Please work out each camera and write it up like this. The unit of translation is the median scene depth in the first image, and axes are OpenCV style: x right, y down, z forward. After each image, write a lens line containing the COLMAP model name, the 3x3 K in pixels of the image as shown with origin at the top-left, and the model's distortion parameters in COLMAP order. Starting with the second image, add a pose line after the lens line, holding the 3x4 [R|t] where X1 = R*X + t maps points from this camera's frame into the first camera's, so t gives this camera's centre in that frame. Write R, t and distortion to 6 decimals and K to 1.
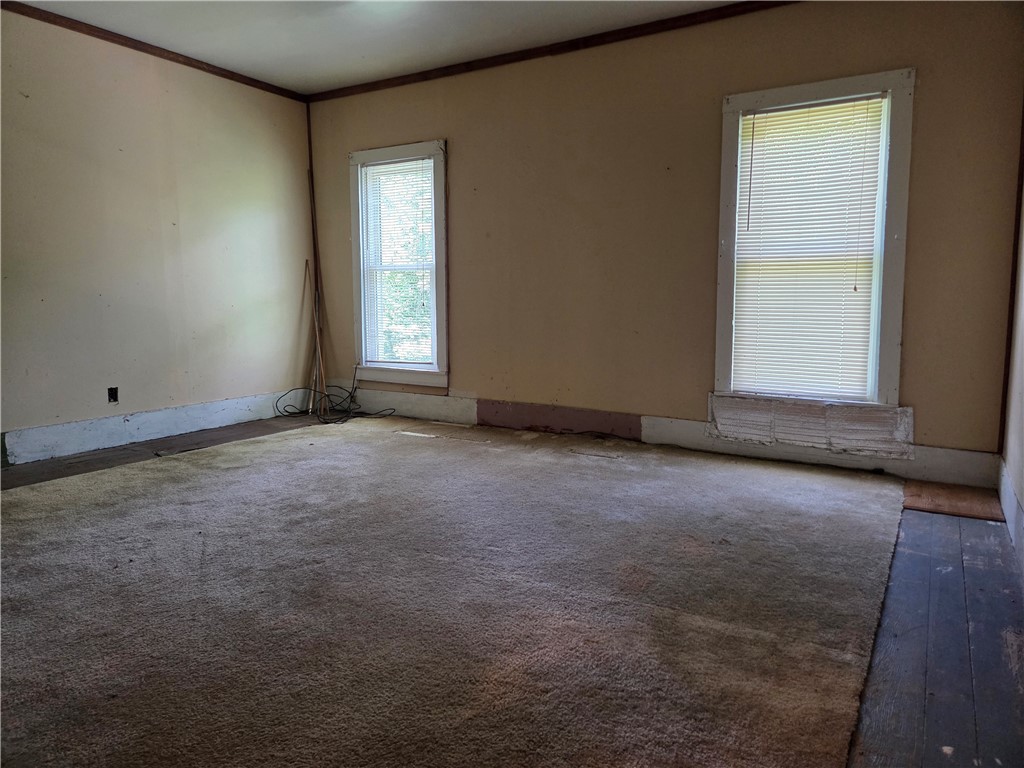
lens RADIAL K [[682.4, 0, 515.4], [0, 682.4, 383.5], [0, 0, 1]] dist [0.069953, -0.056174]
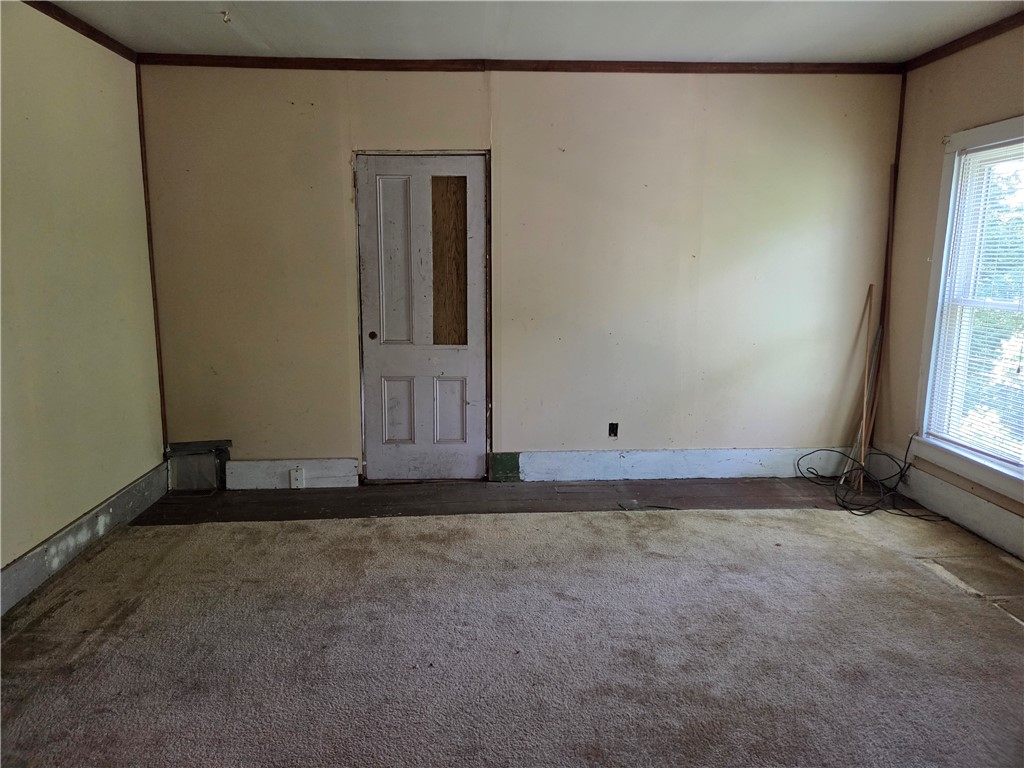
lens RADIAL K [[682.4, 0, 509.5], [0, 682.4, 377.4], [0, 0, 1]] dist [0.069953, -0.056174]
pose [[0.561419, 0.144861, -0.814754, 0.119354], [-0.101372, 0.989183, 0.106022, -0.126600], [0.821300, 0.023070, 0.570031, 0.250323]]
